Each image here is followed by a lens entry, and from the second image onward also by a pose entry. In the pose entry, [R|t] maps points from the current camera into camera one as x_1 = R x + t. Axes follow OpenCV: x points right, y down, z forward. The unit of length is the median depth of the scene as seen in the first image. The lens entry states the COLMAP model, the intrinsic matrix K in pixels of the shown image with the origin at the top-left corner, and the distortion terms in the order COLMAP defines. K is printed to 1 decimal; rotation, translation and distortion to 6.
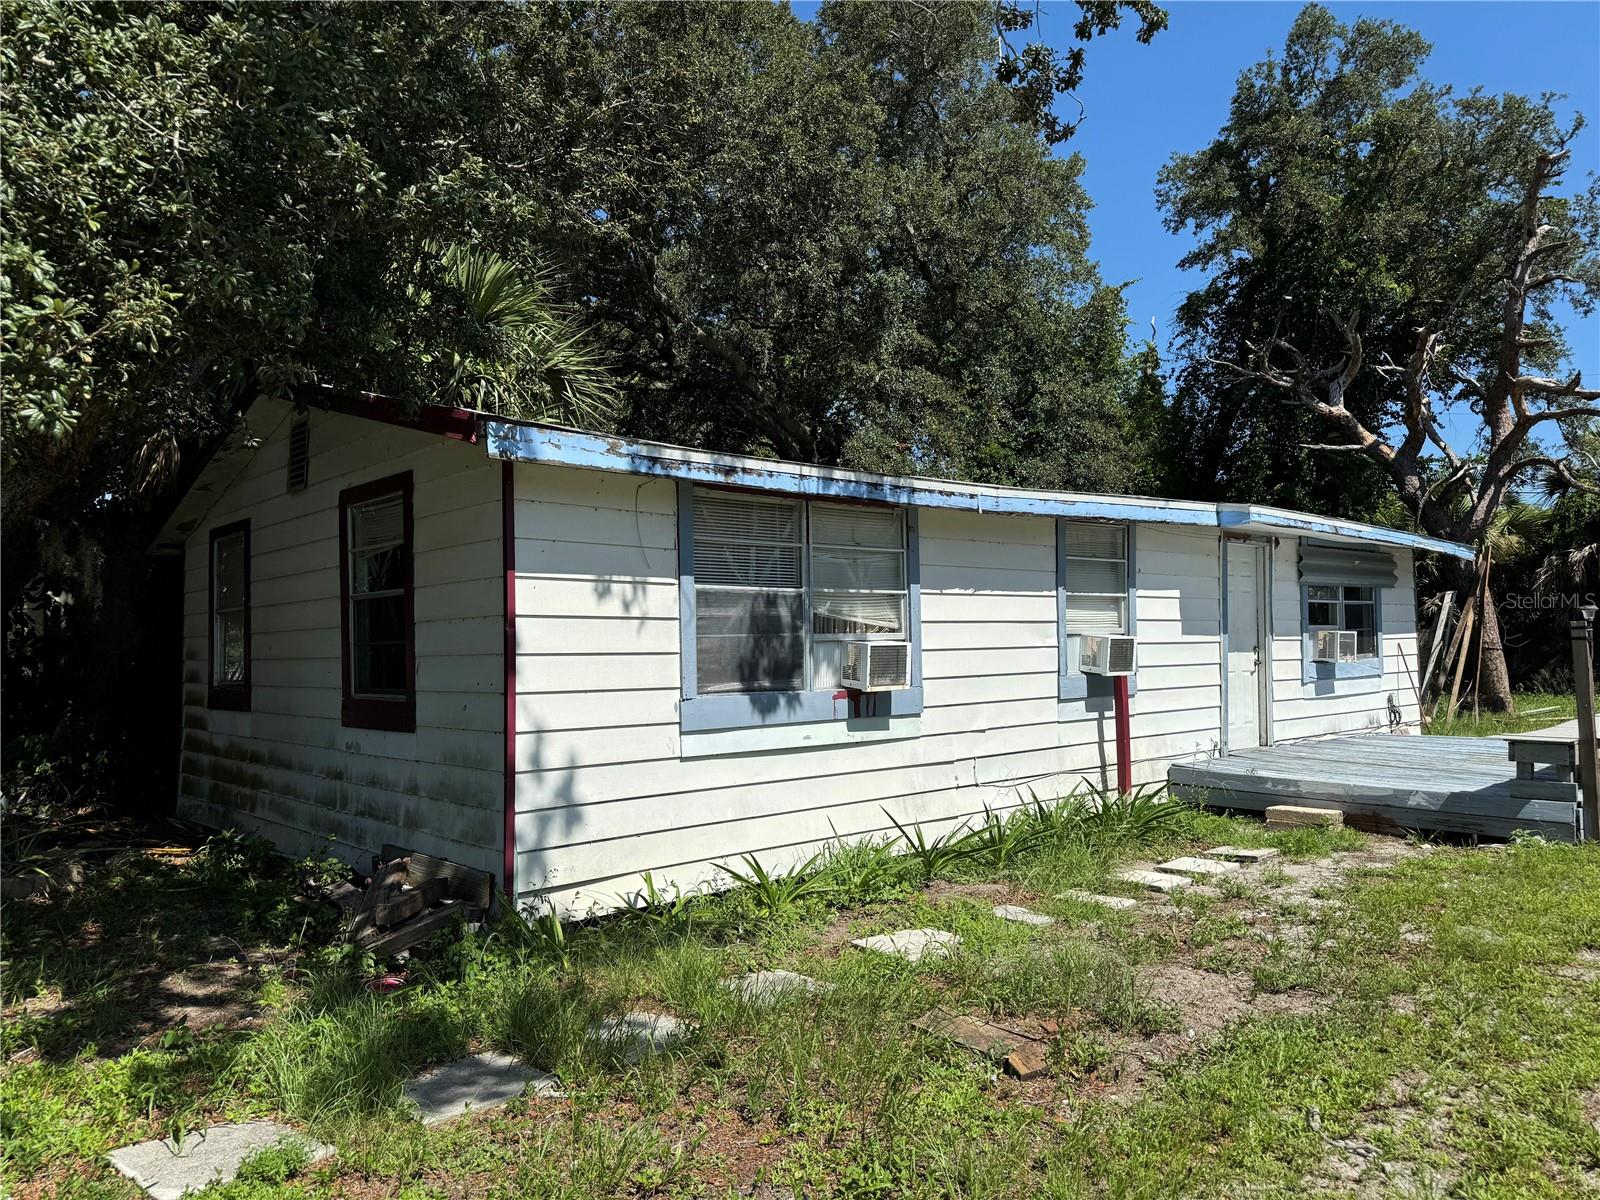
lens RADIAL K [[1116.6, 0, 811.2], [0, 1116.6, 603.1], [0, 0, 1]] dist [0.151721, -0.230845]
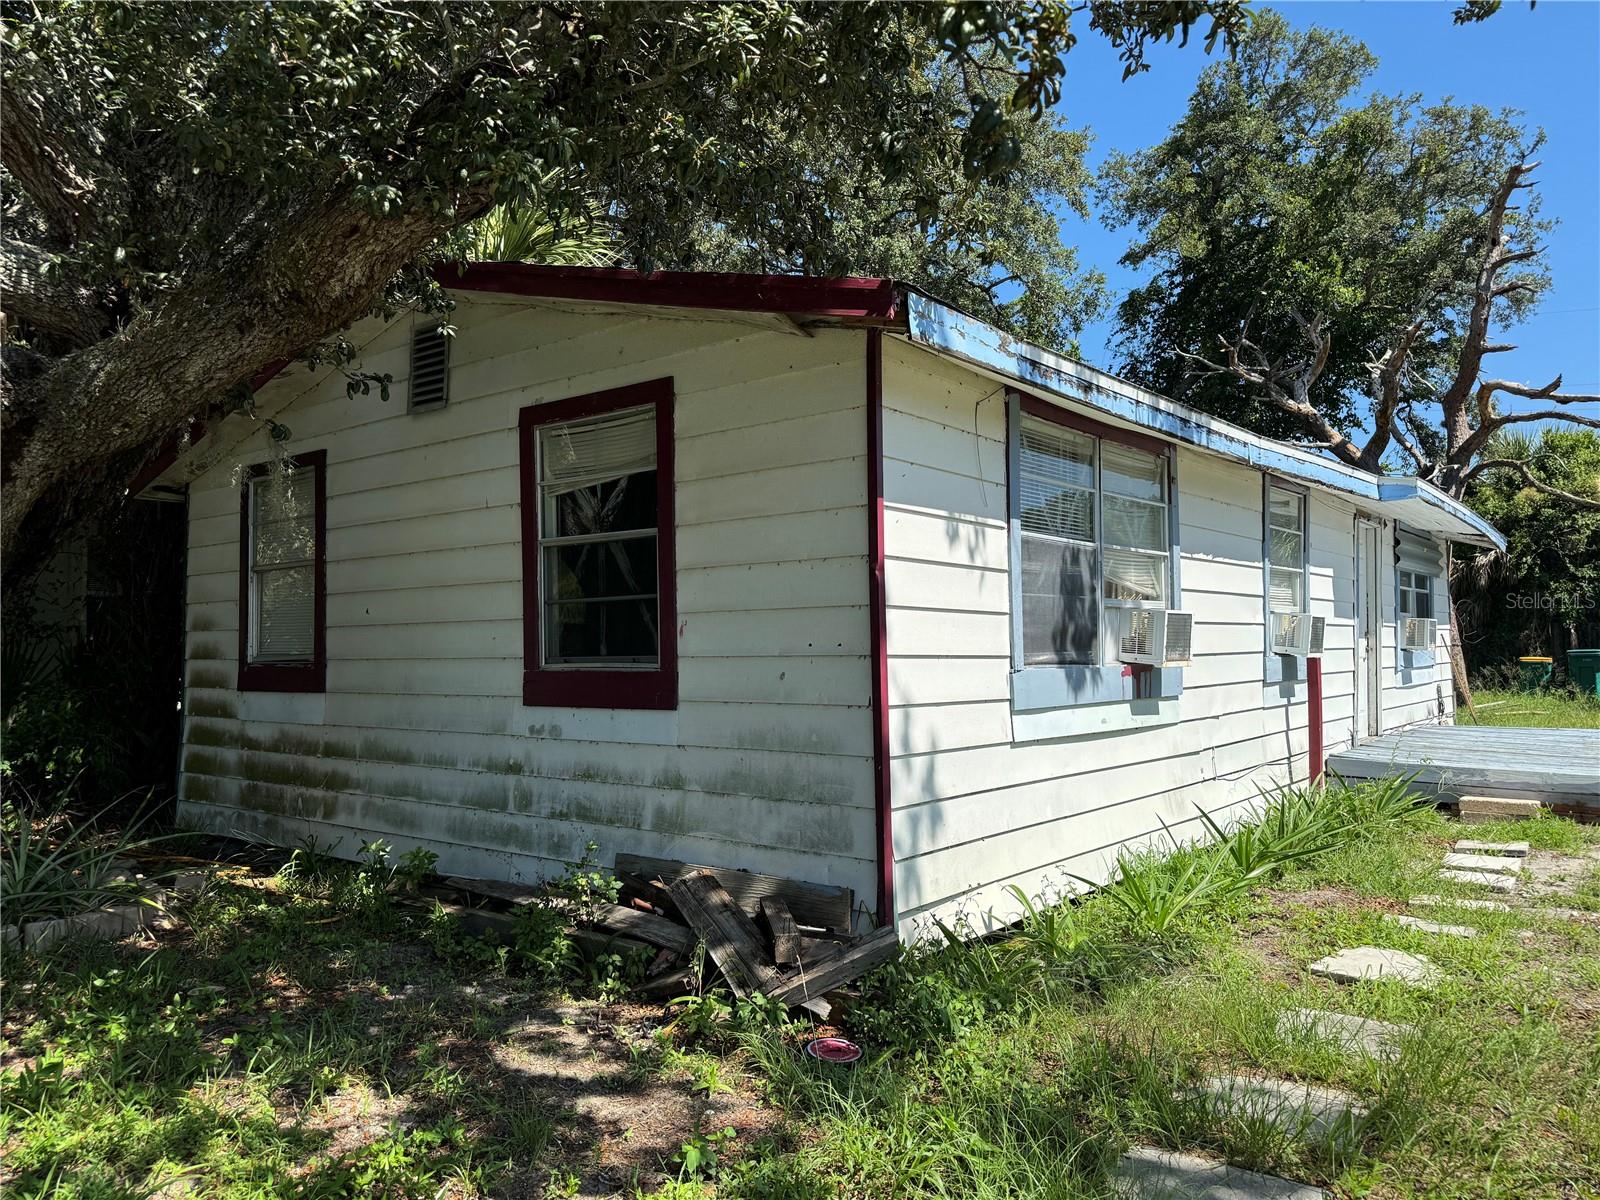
lens RADIAL K [[1116.6, 0, 811.2], [0, 1116.6, 603.1], [0, 0, 1]] dist [0.151721, -0.230845]
pose [[0.986432, 0.015014, 0.163483, -0.344574], [-0.014516, 0.999886, -0.004238, 0.037486], [-0.163528, 0.001808, 0.986537, 0.196977]]
